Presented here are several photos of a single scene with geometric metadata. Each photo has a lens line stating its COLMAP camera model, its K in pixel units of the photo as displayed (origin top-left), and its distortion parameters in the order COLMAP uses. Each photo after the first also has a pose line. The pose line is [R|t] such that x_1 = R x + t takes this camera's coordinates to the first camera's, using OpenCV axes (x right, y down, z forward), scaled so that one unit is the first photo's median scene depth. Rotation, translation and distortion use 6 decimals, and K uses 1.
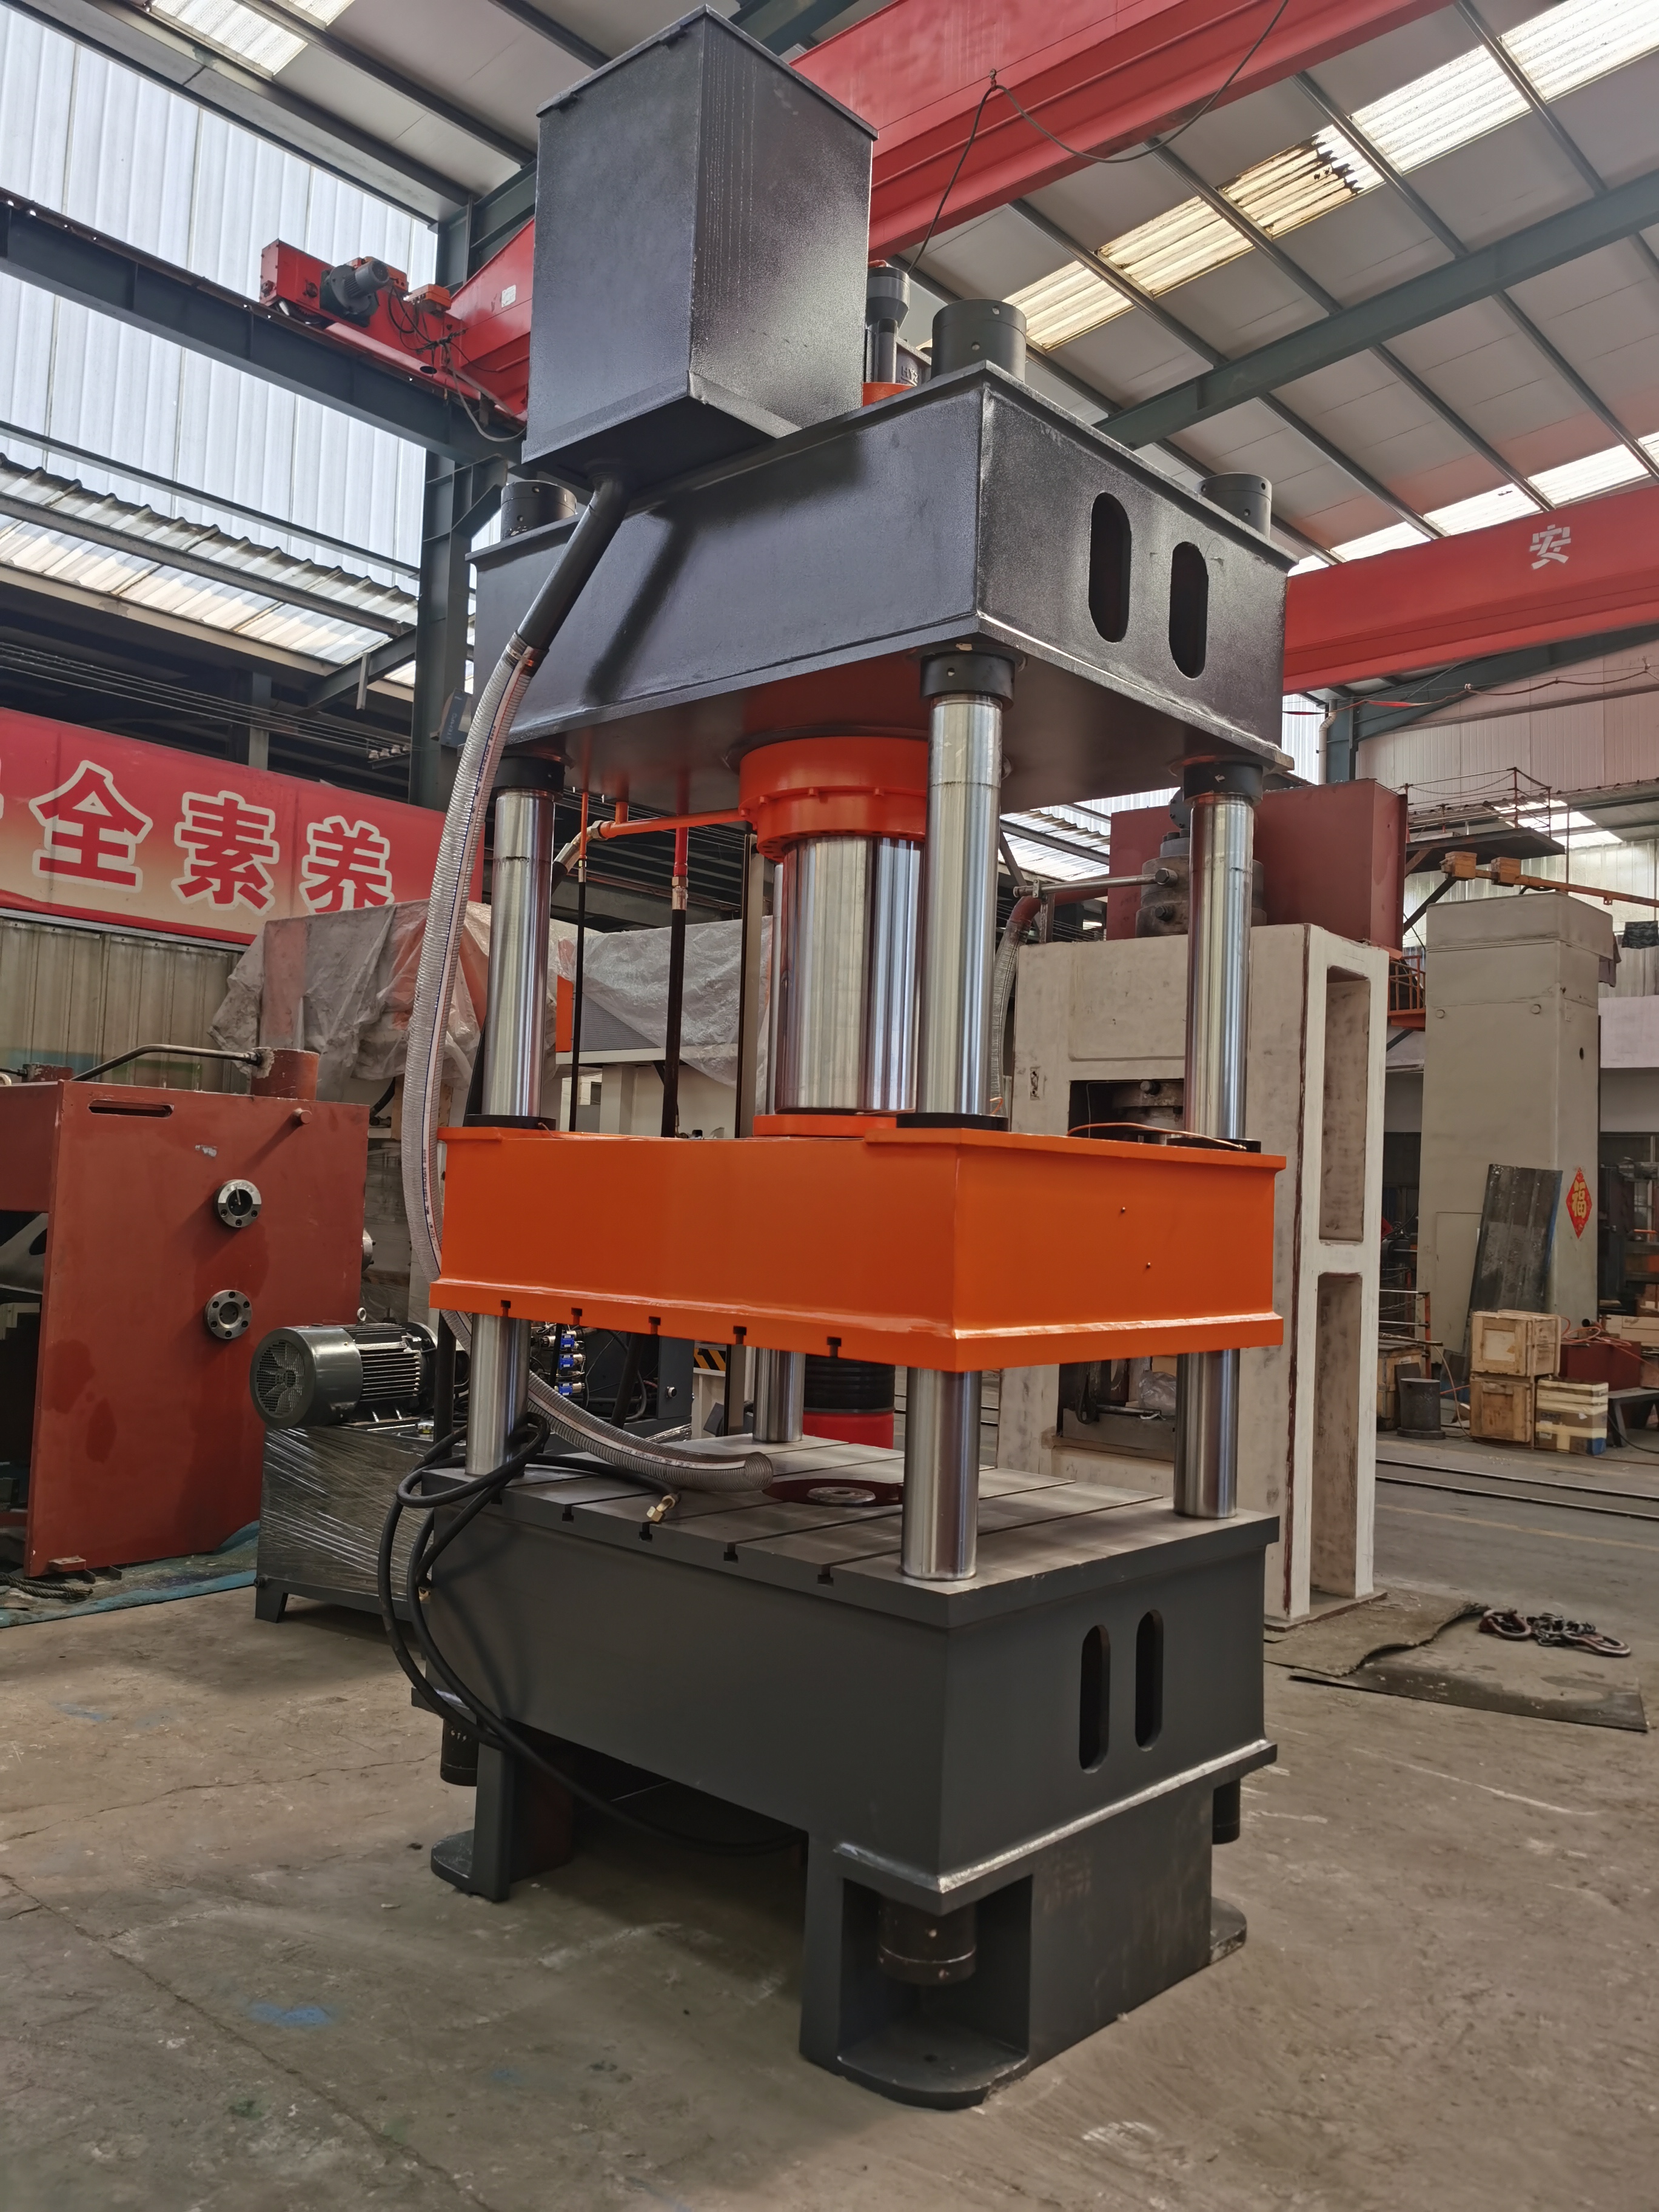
lens RADIAL K [[1702.4, 0, 839.4], [0, 1702.4, 1100.6], [0, 0, 1]] dist [0.064879, -0.087013]
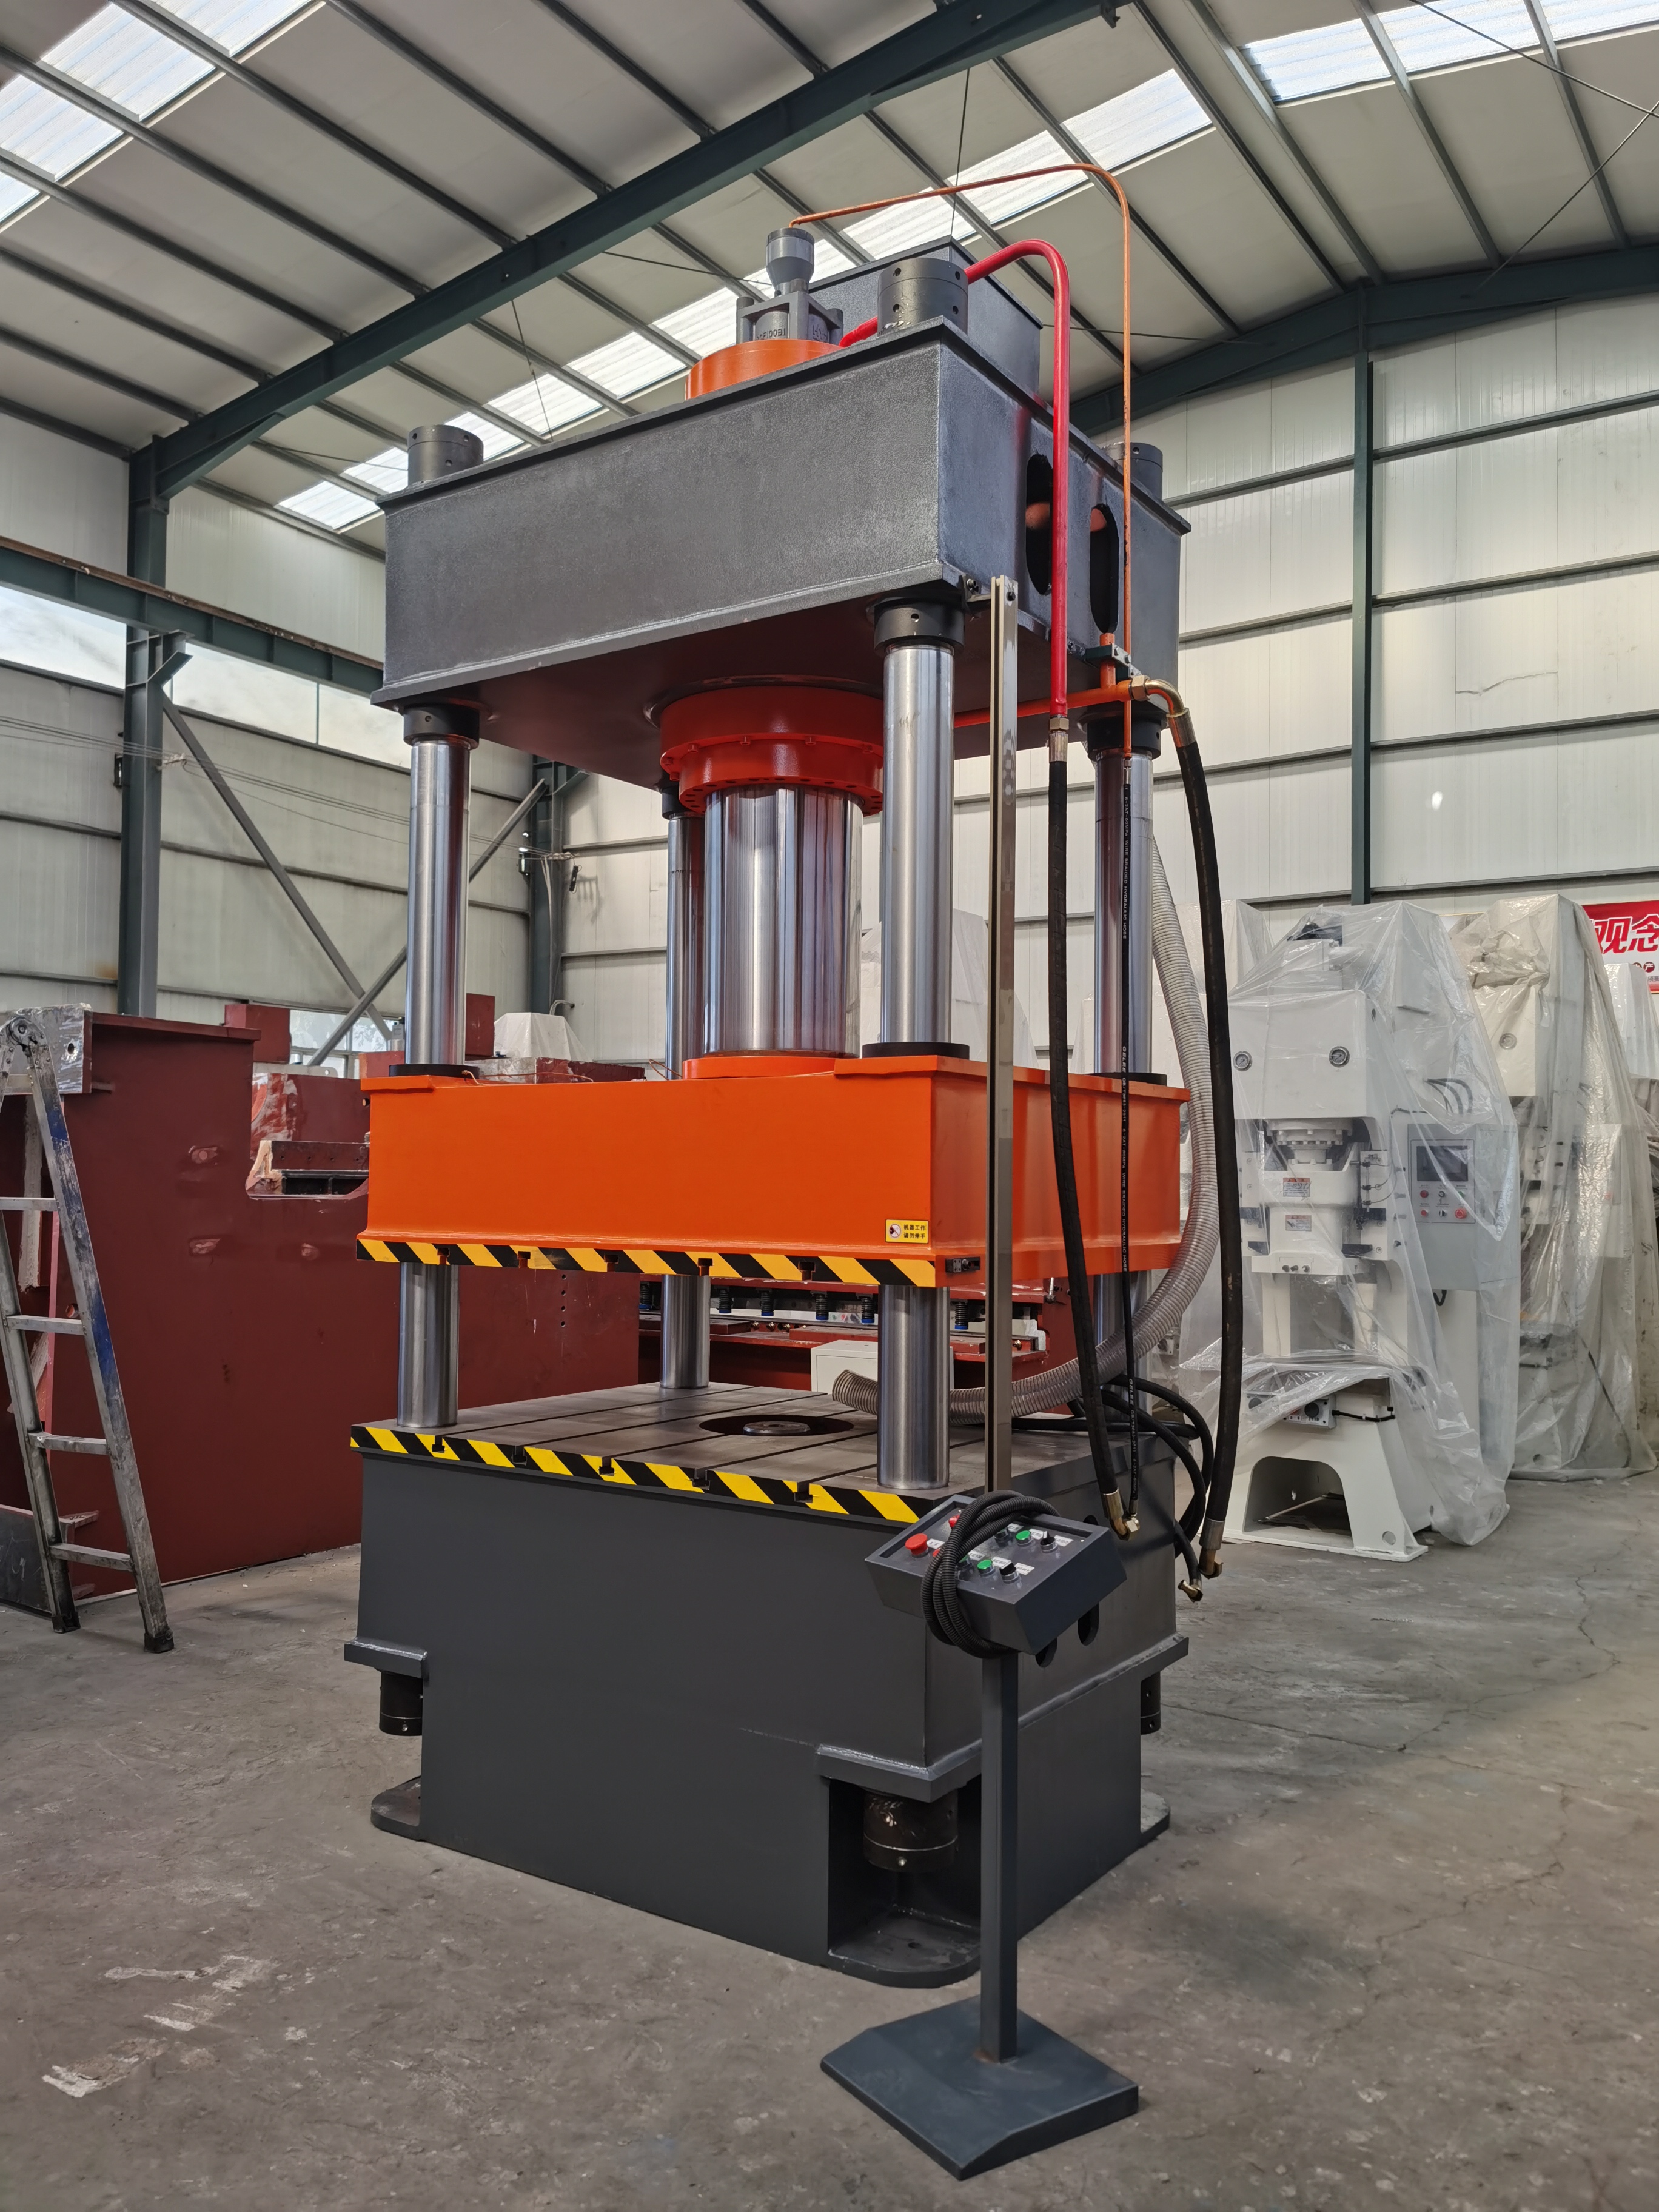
lens RADIAL K [[1702.4, 0, 839.4], [0, 1702.4, 1100.6], [0, 0, 1]] dist [0.064879, -0.087013]
pose [[-0.988987, -0.053523, -0.137987, 0.118281], [-0.038733, 0.993426, -0.107728, 0.147050], [0.142845, -0.101197, -0.984558, 2.076141]]
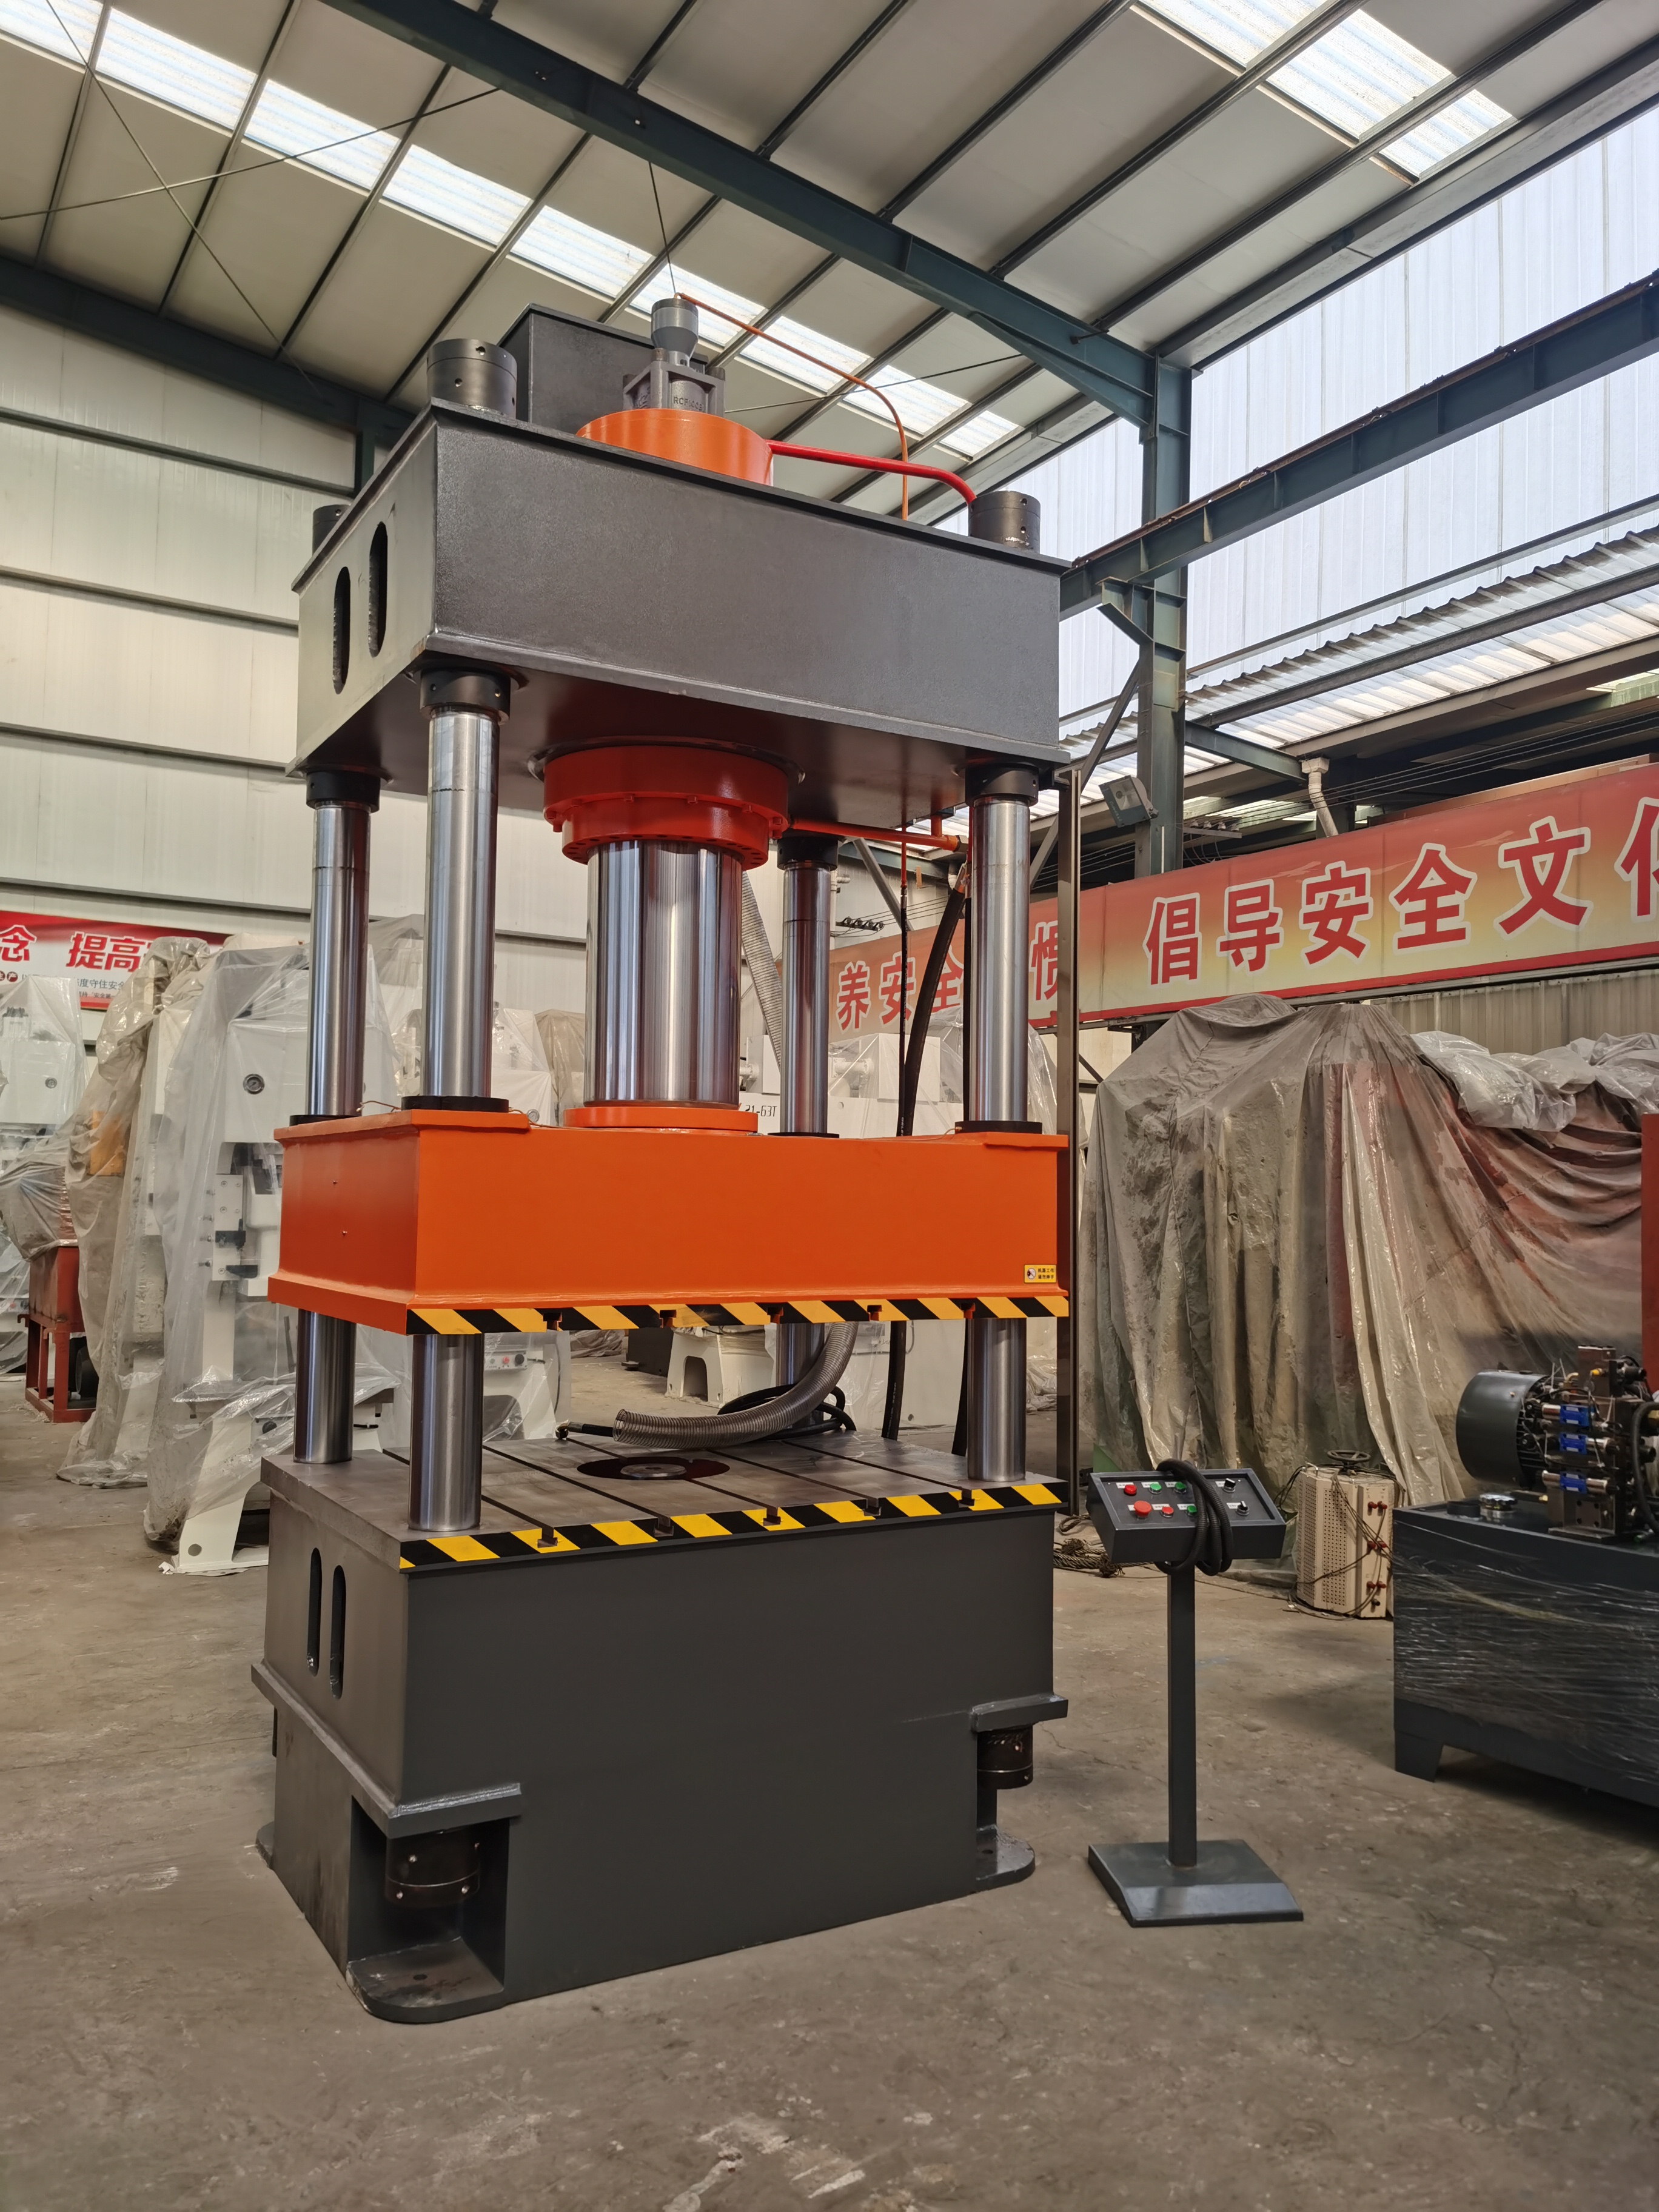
lens RADIAL K [[1702.4, 0, 839.4], [0, 1702.4, 1100.6], [0, 0, 1]] dist [0.064879, -0.087013]
pose [[-0.298732, -0.098024, -0.949290, 1.001287], [0.026815, 0.993456, -0.111023, 0.127200], [0.953960, -0.058622, -0.294148, 1.456665]]
